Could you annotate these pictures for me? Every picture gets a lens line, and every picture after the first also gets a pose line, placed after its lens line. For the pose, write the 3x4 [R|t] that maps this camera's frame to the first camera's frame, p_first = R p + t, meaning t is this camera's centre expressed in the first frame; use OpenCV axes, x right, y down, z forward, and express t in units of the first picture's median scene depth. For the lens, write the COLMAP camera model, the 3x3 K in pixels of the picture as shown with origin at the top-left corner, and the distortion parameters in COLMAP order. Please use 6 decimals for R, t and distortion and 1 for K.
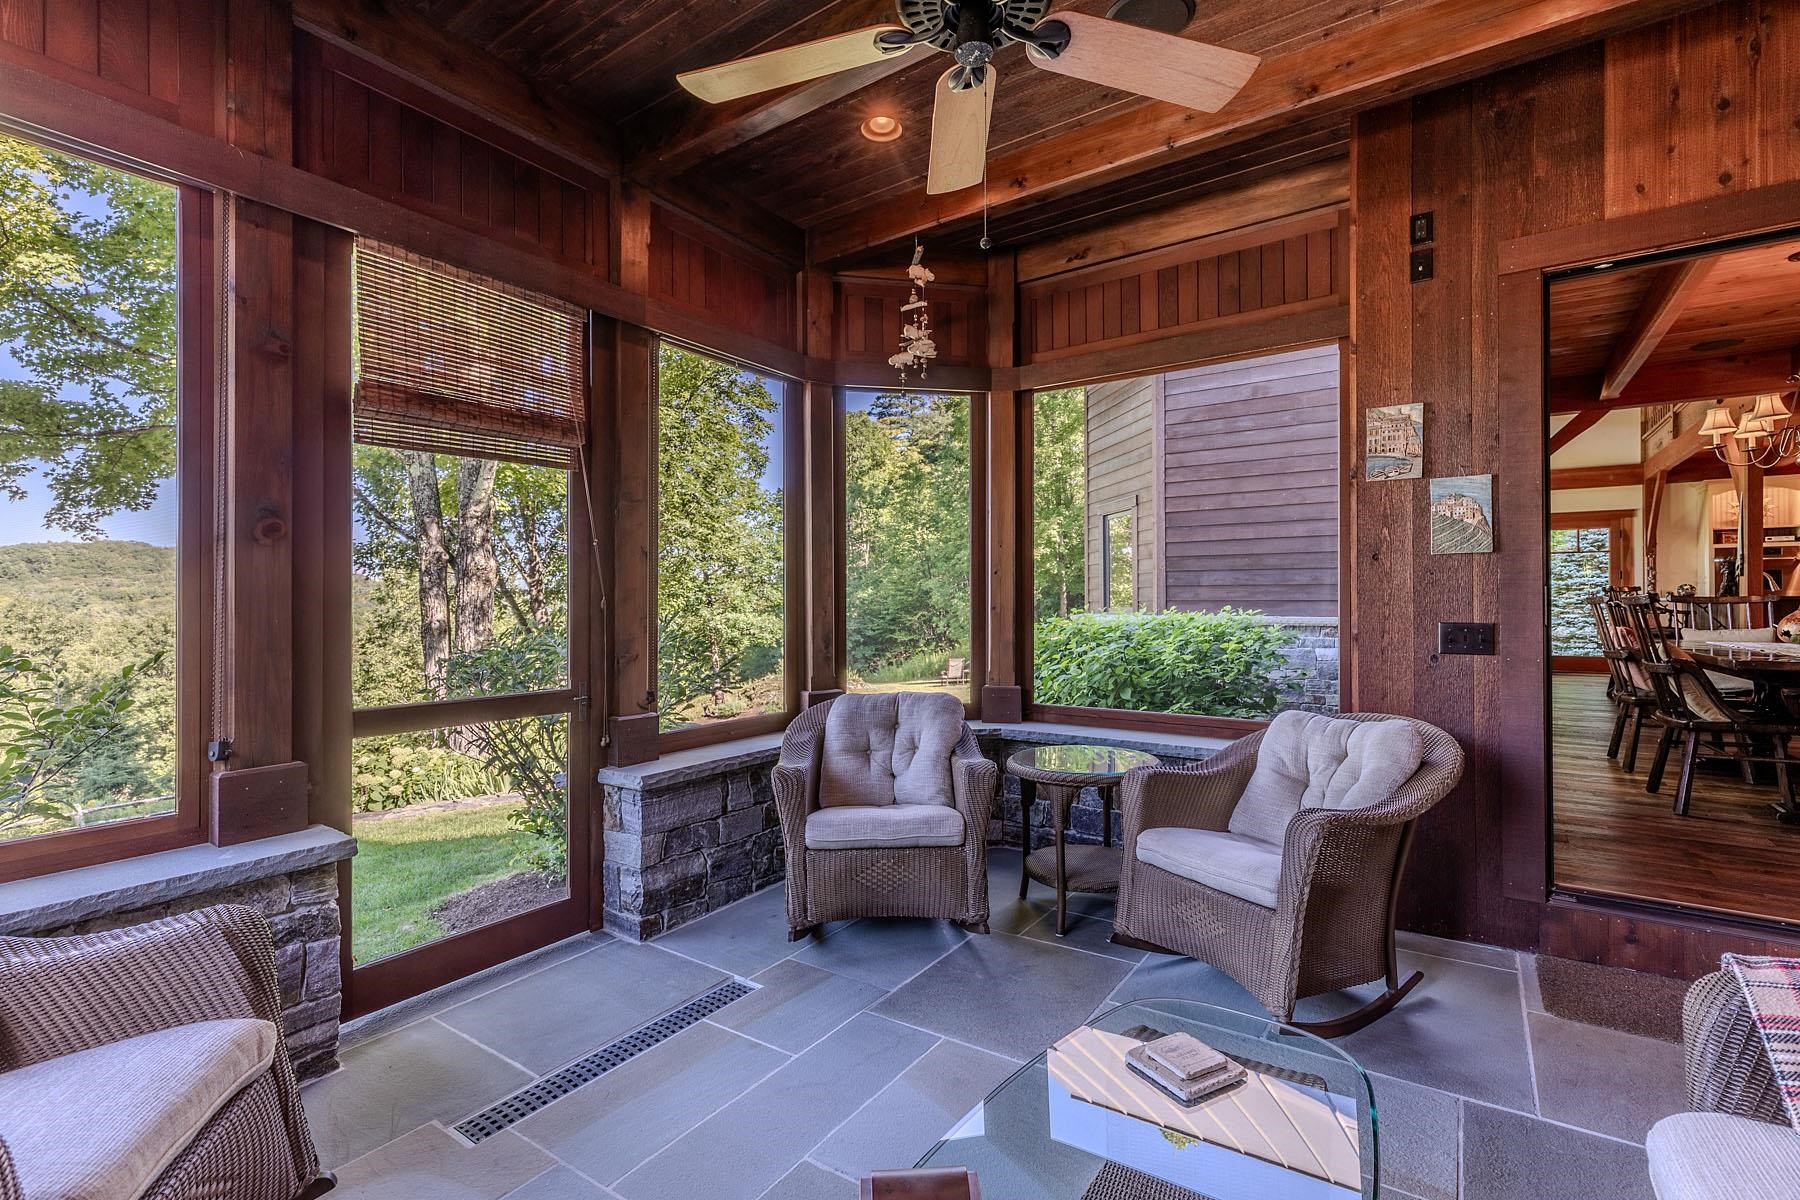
lens RADIAL K [[806.0, 0, 925.1], [0, 806.0, 594.0], [0, 0, 1]] dist [0.003667, 0.000453]
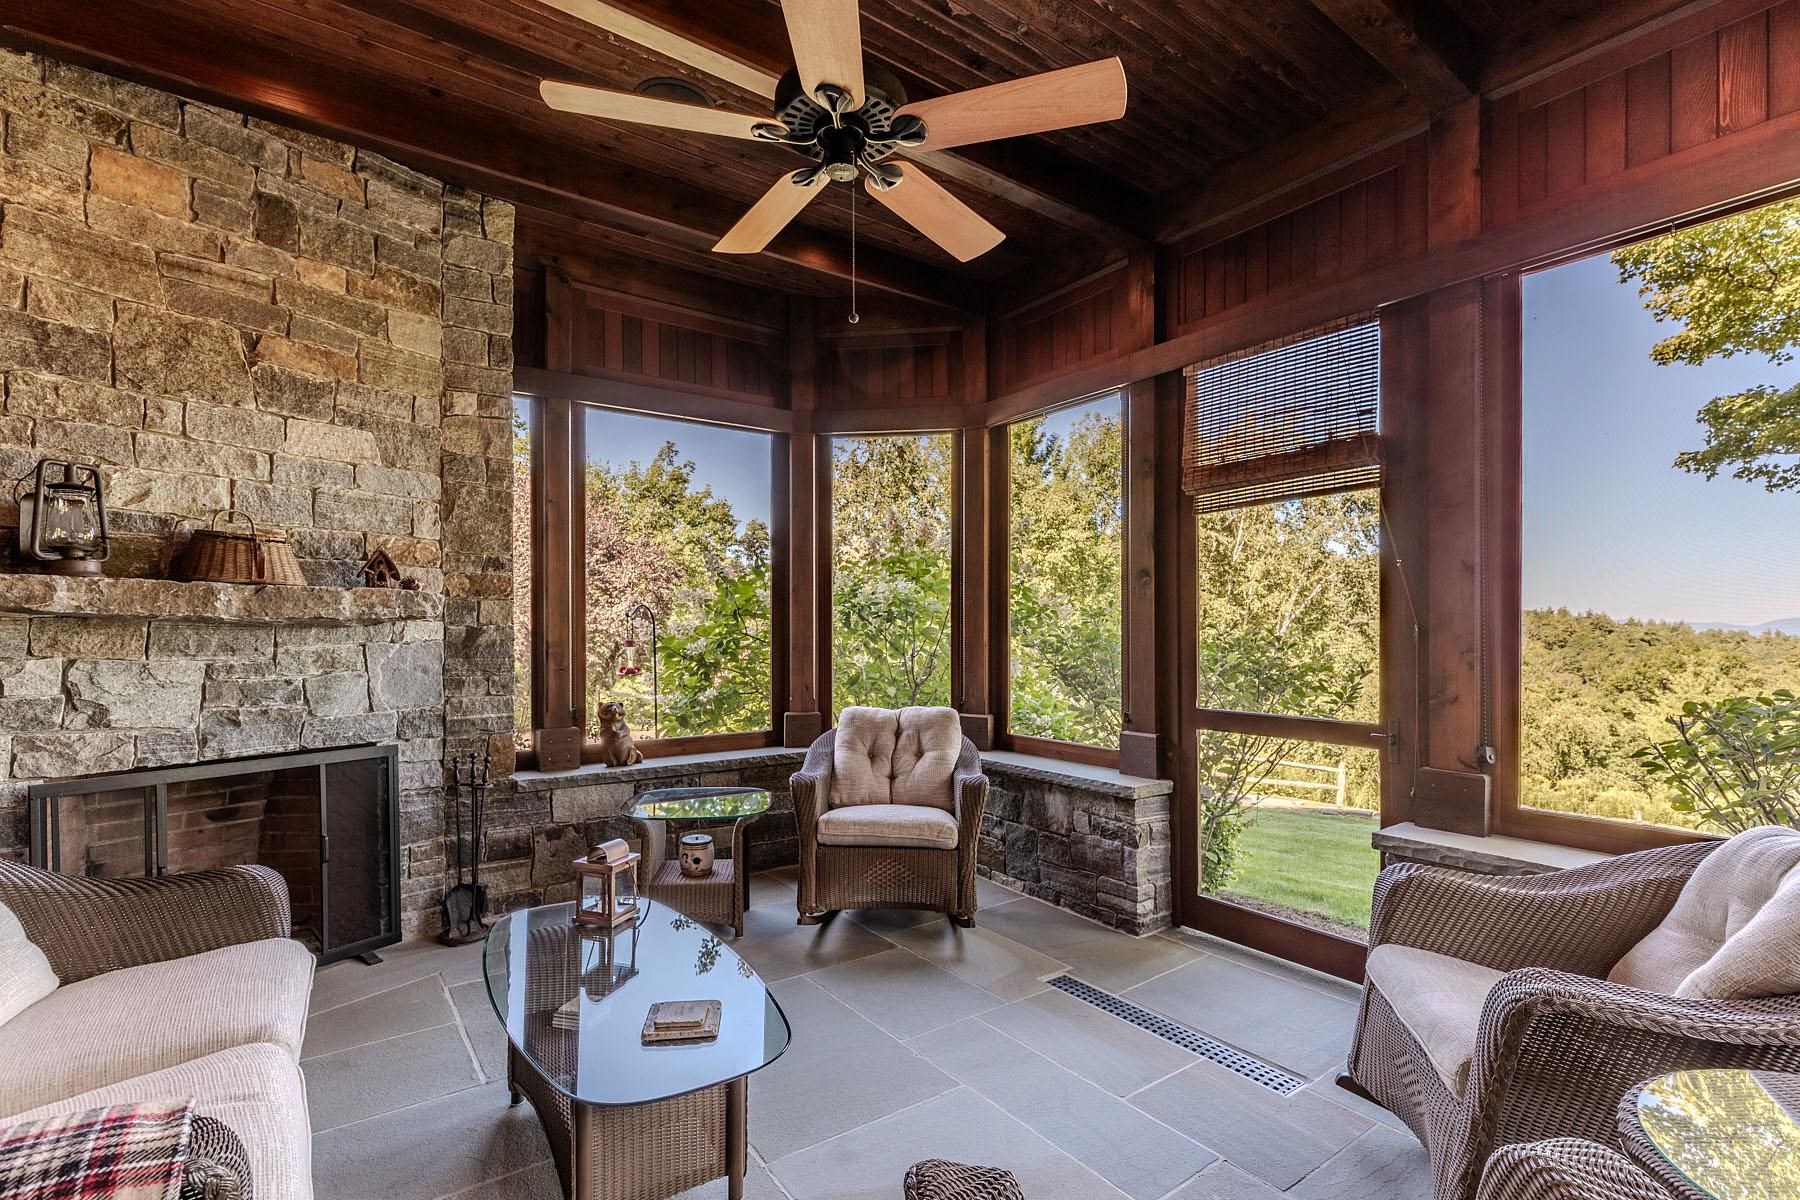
lens RADIAL K [[830.6, 0, 896.6], [0, 830.6, 637.7], [0, 0, 1]] dist [0.001788, 0.000143]
pose [[-0.352578, 0.004249, -0.935773, 0.817445], [0.002050, 0.999991, 0.003768, 0.016795], [0.935780, -0.000590, -0.352583, 1.038968]]
